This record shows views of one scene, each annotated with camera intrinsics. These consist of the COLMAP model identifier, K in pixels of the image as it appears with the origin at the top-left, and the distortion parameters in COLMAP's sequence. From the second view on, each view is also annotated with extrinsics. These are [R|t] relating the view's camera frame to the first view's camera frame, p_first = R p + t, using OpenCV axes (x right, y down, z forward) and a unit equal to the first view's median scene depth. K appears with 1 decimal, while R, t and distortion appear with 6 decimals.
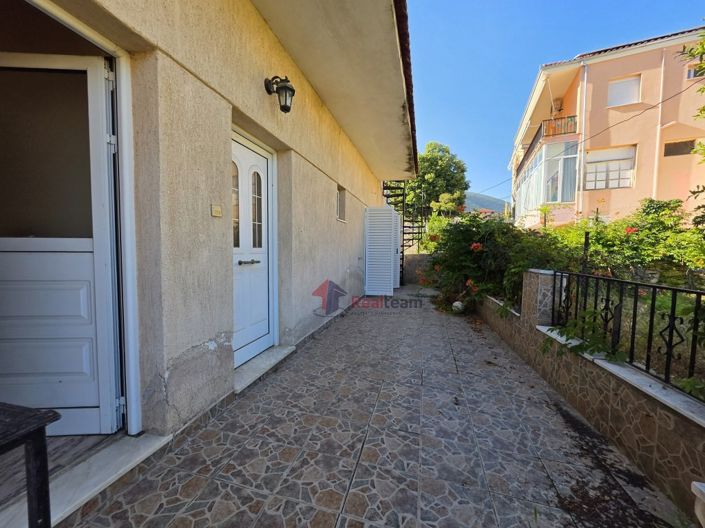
lens RADIAL K [[284.2, 0, 351.2], [0, 284.2, 265.4], [0, 0, 1]] dist [-0.001877, 0.001769]
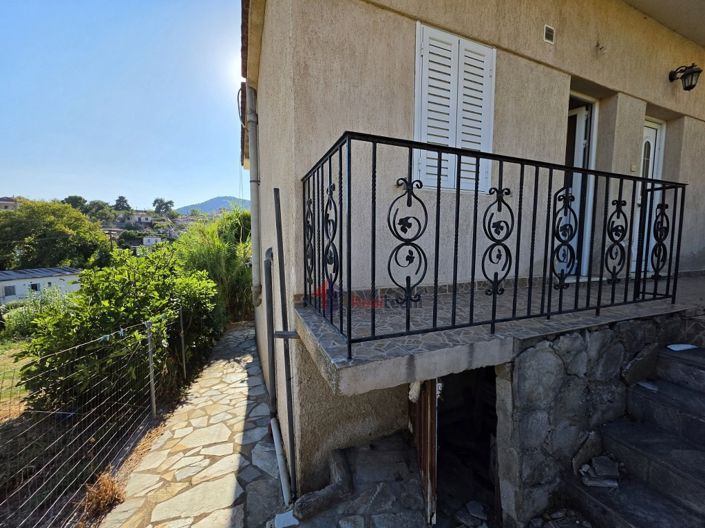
lens RADIAL K [[284.2, 0, 353.2], [0, 284.2, 261.4], [0, 0, 1]] dist [-0.001877, 0.001769]
pose [[0.620440, 0.057563, -0.782139, -0.116351], [-0.035286, 0.998342, 0.045483, 0.273637], [0.783460, -0.000621, 0.621442, -1.109211]]
